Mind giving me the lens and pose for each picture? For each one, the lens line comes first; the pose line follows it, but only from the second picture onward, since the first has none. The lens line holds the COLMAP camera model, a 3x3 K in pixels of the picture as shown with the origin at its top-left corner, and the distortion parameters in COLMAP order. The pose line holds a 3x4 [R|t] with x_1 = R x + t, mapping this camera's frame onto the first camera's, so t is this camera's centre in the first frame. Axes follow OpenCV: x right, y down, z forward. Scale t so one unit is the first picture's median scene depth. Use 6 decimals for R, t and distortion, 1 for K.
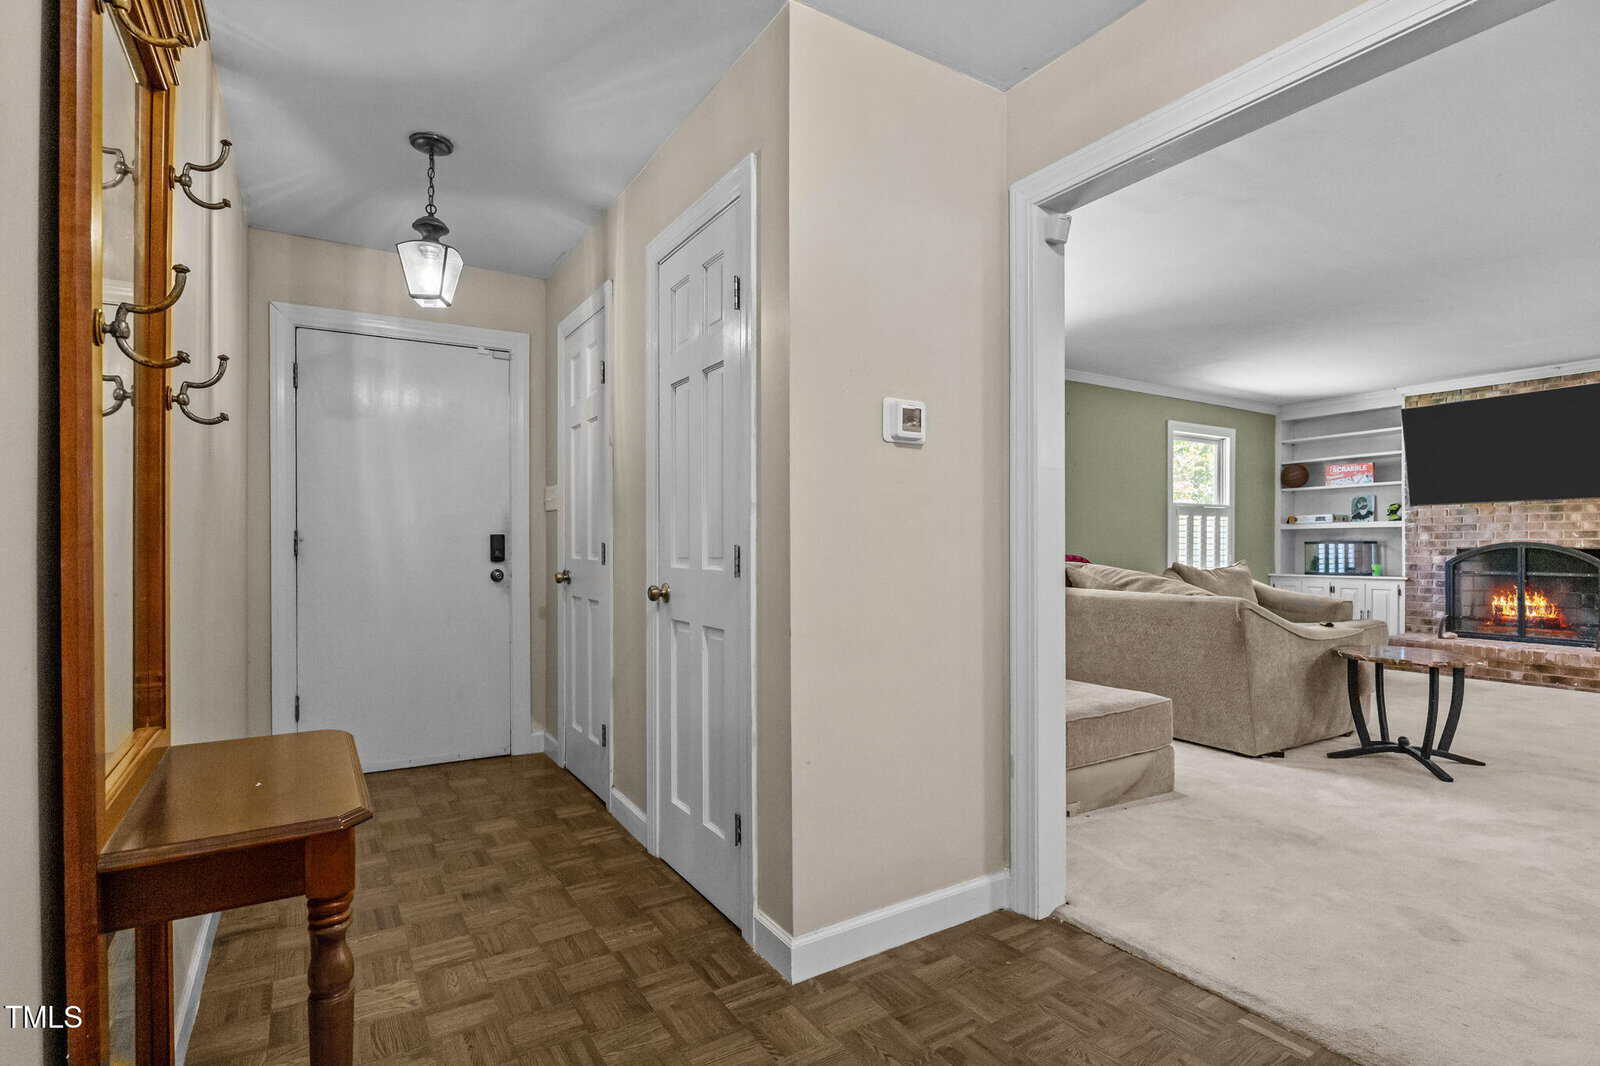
lens RADIAL K [[793.2, 0, 796.3], [0, 793.2, 538.8], [0, 0, 1]] dist [-0.010259, 0.000367]
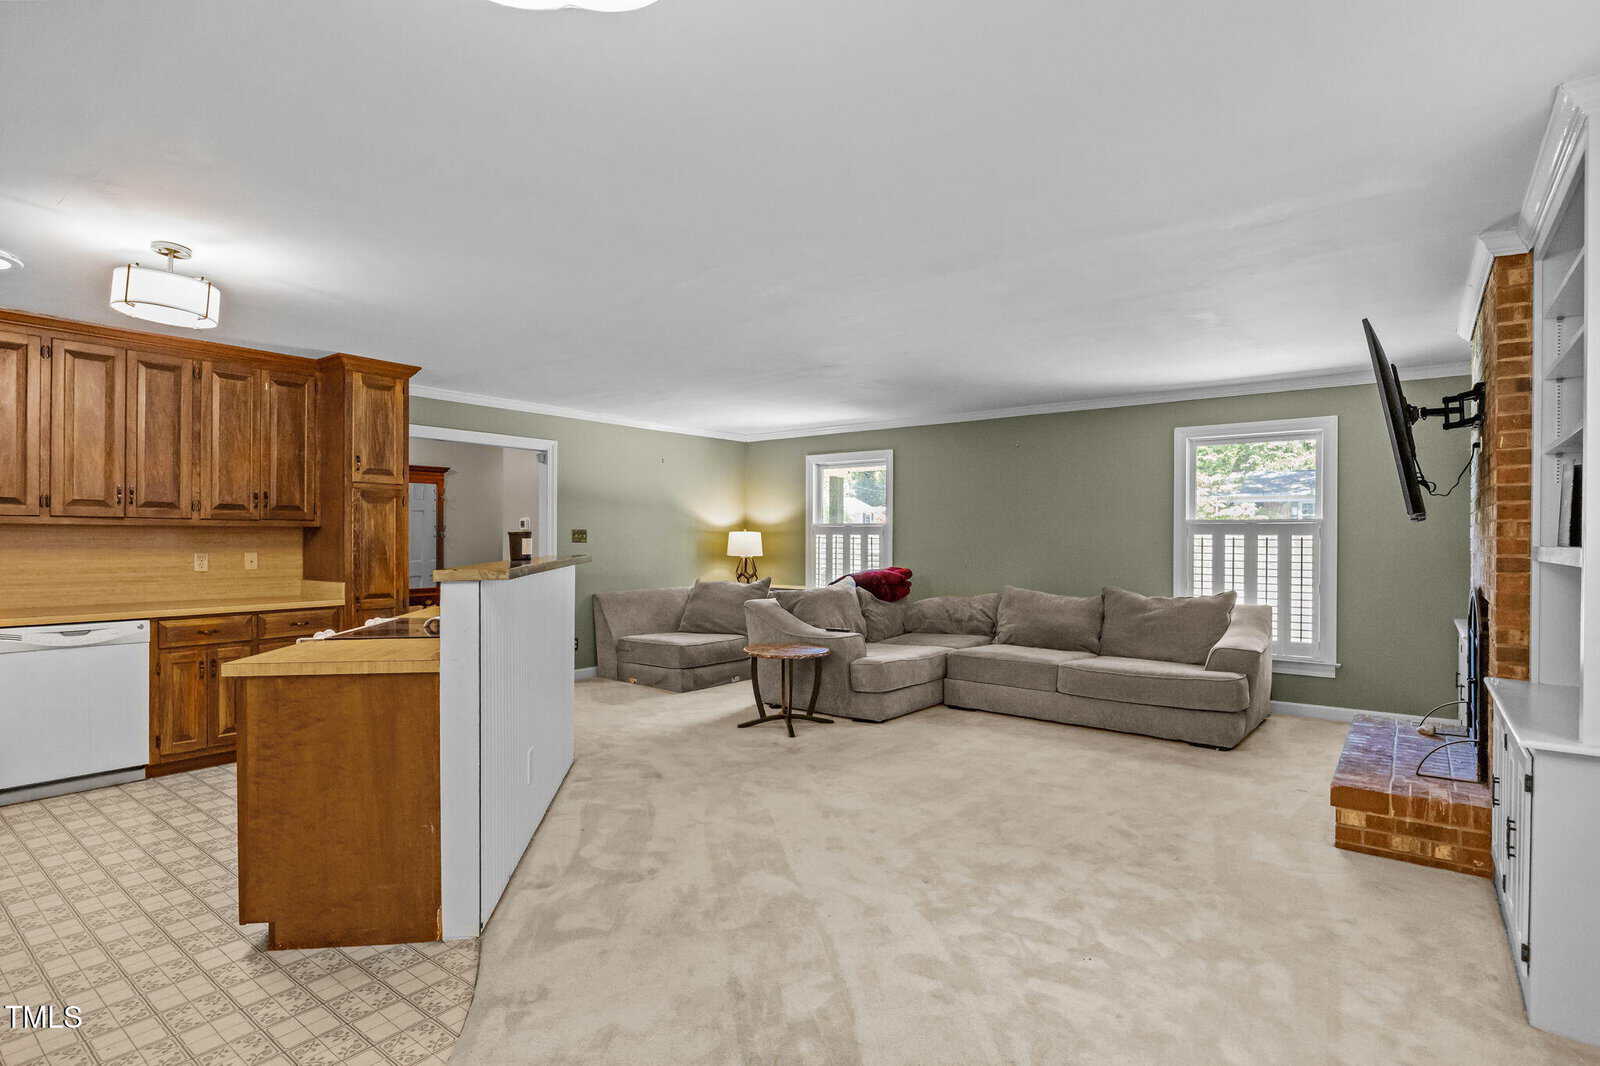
lens RADIAL K [[793.2, 0, 790.9], [0, 793.2, 543.5], [0, 0, 1]] dist [-0.010259, 0.000367]
pose [[0.363570, 0.000405, -0.931567, 1.197945], [-0.004924, 0.999987, -0.001488, -0.017373], [0.931554, 0.005128, 0.363568, 0.281537]]
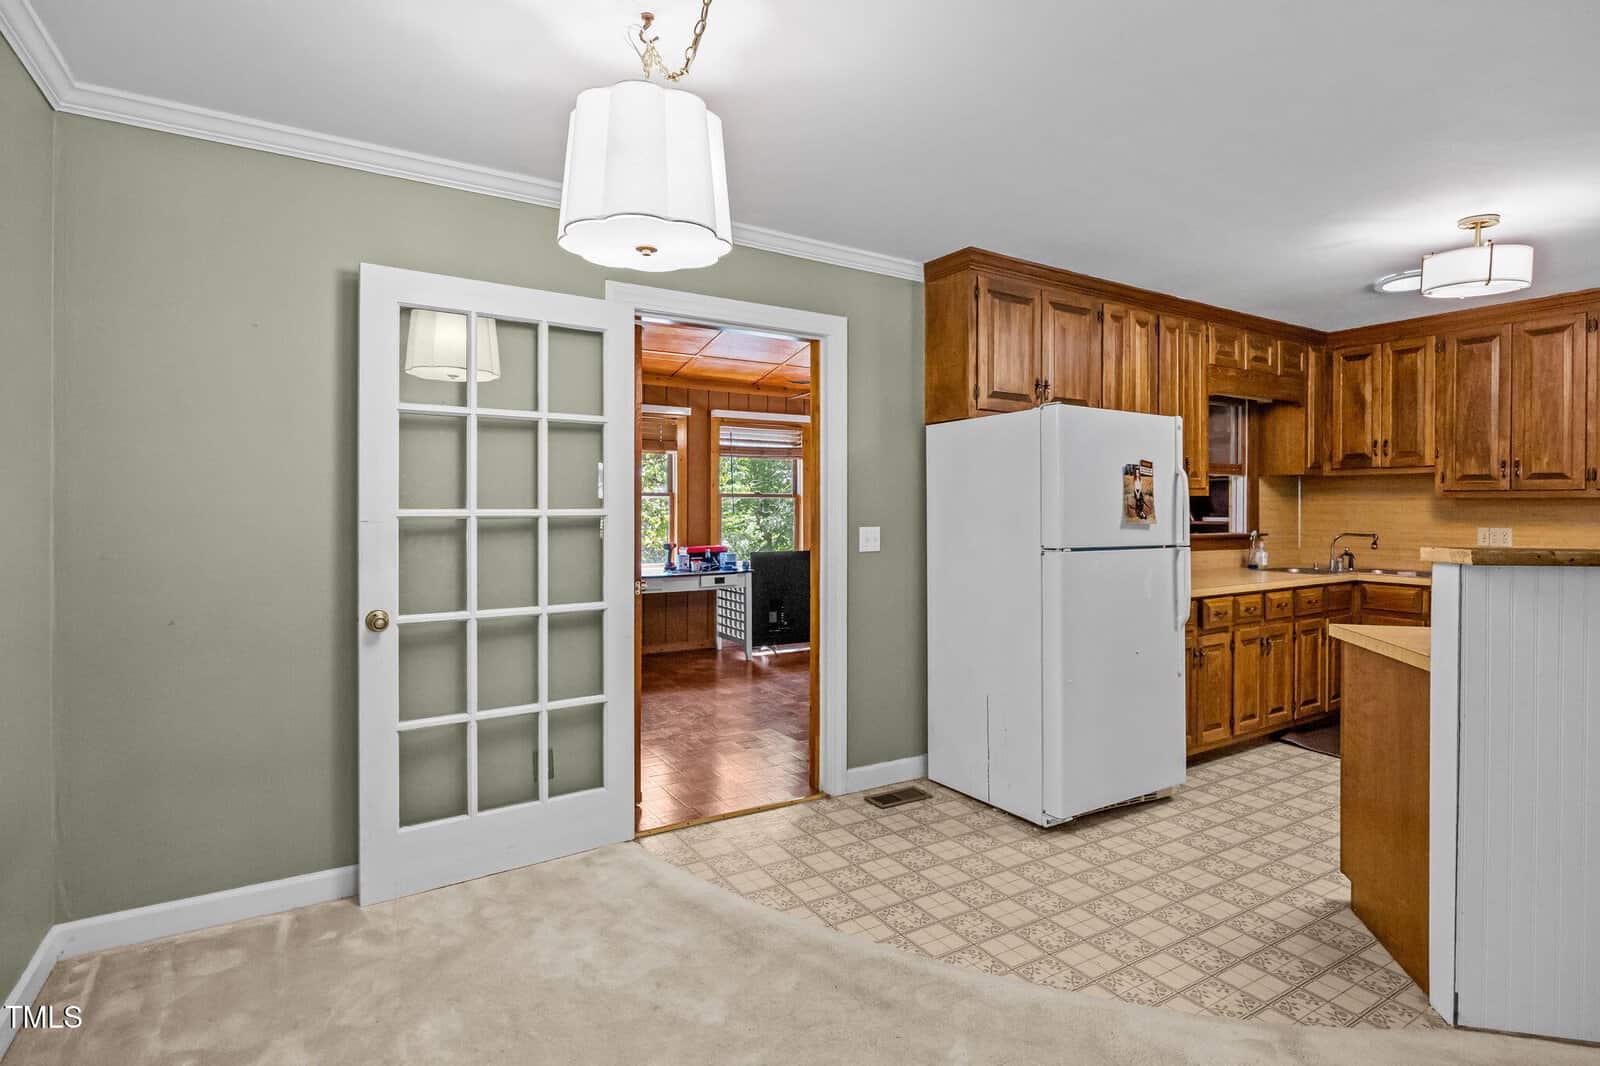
lens RADIAL K [[793.2, 0, 802.8], [0, 793.2, 512.7], [0, 0, 1]] dist [-0.010259, 0.000367]
pose [[-0.999894, -0.008307, -0.011971, 1.032005], [-0.008412, 0.999927, 0.008712, -0.018976], [0.011898, 0.008812, -0.999890, 0.572847]]
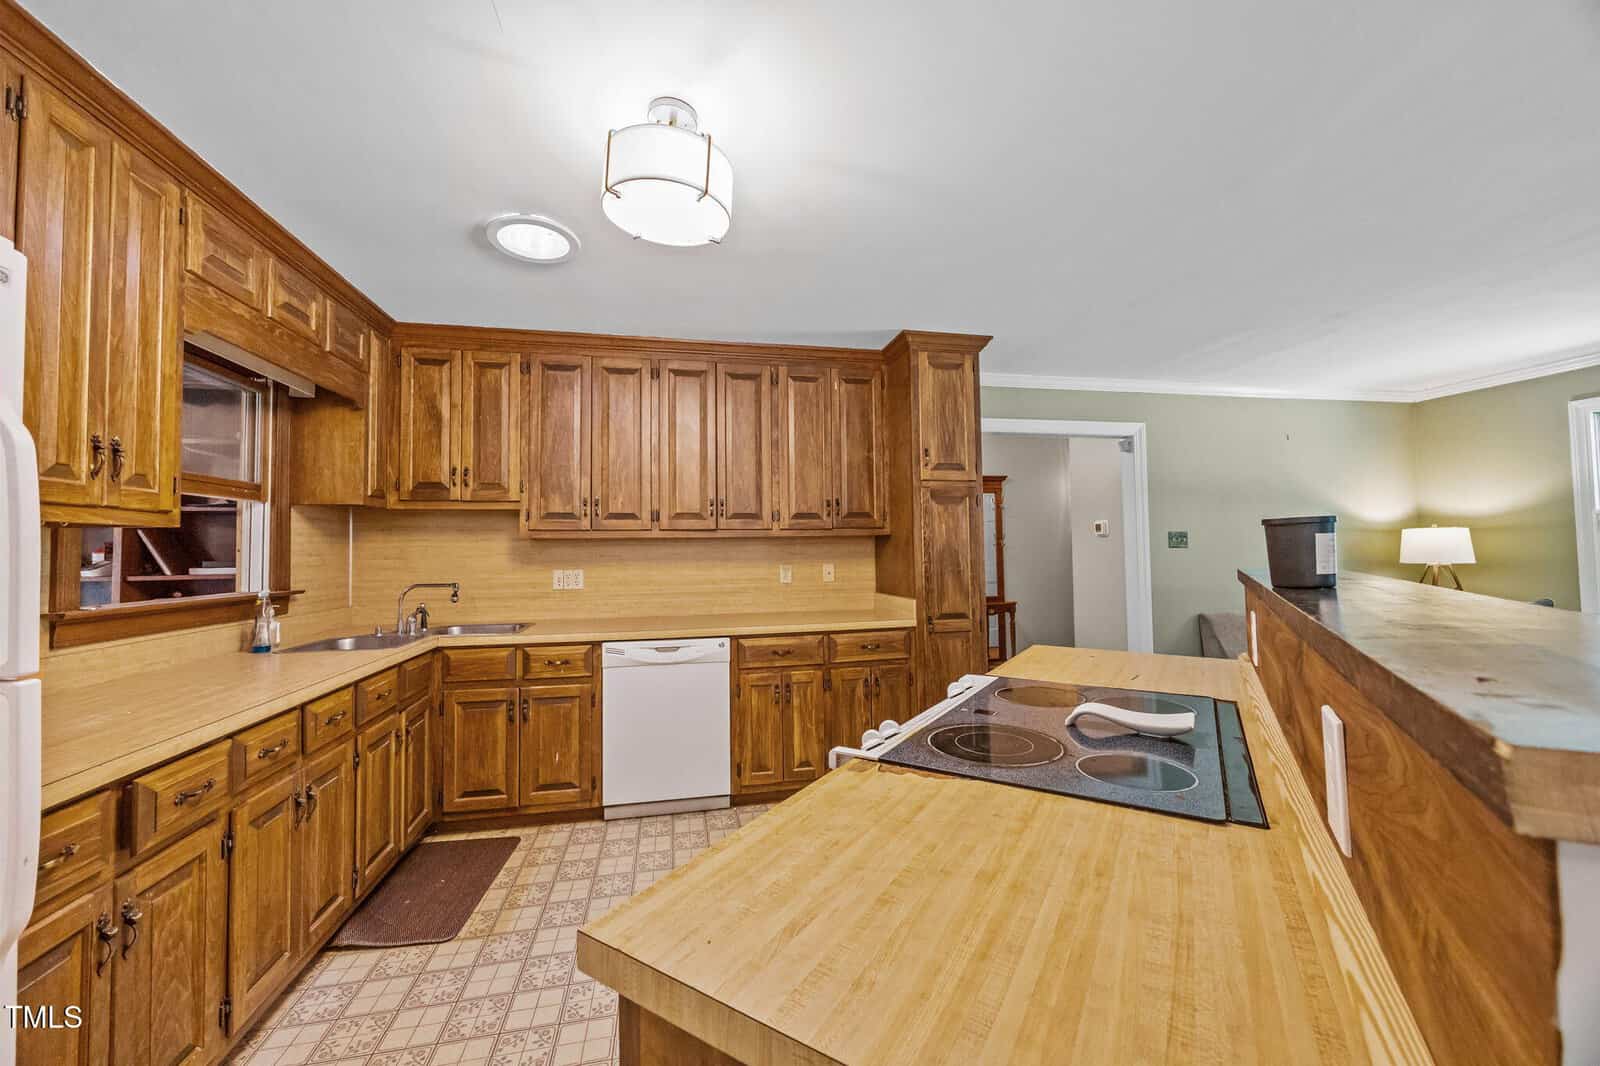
lens RADIAL K [[605.1, 0, 800.4], [0, 605.1, 527.6], [0, 0, 1]] dist [-0.006224, -0.000319]
pose [[-0.321686, -0.038114, -0.946079, 0.831237], [0.009196, 0.999017, -0.043374, -0.016527], [0.946802, -0.022653, -0.321020, 0.228732]]
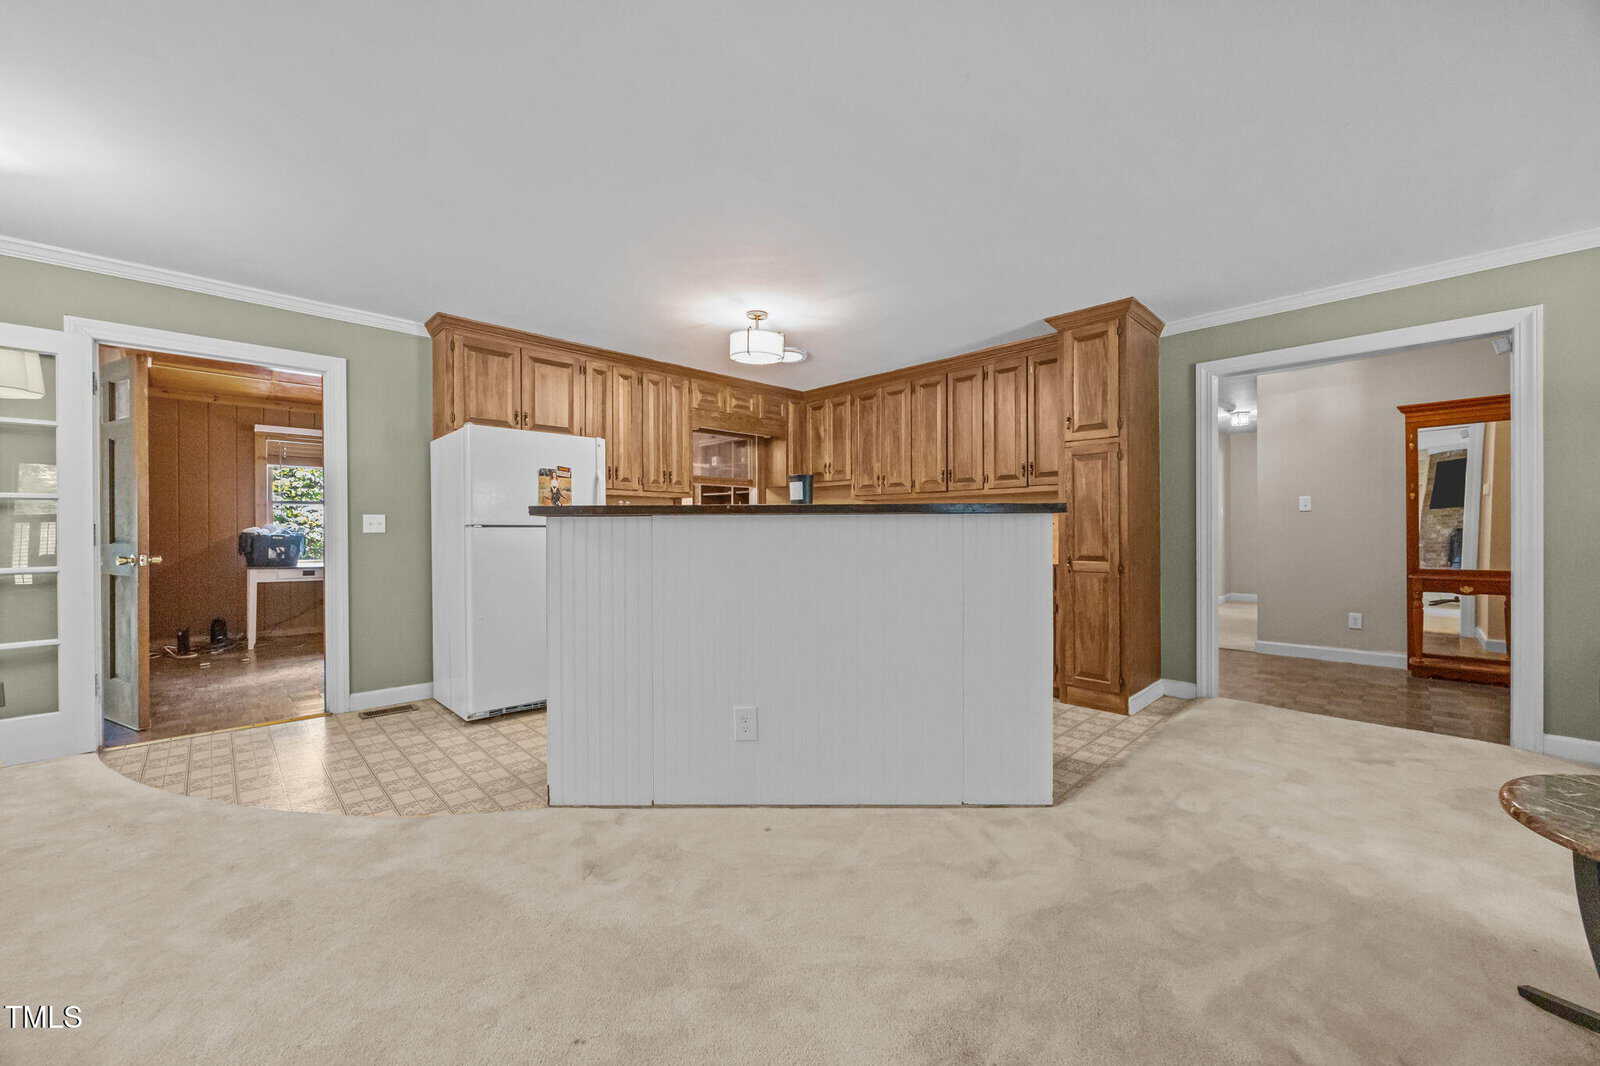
lens RADIAL K [[605.1, 0, 798.7], [0, 605.1, 530.7], [0, 0, 1]] dist [-0.006224, -0.000319]
pose [[-0.972493, -0.000890, -0.232929, 0.718511], [-0.002165, 0.999984, 0.005218, 0.007038], [0.232921, 0.005579, -0.972480, 0.669946]]
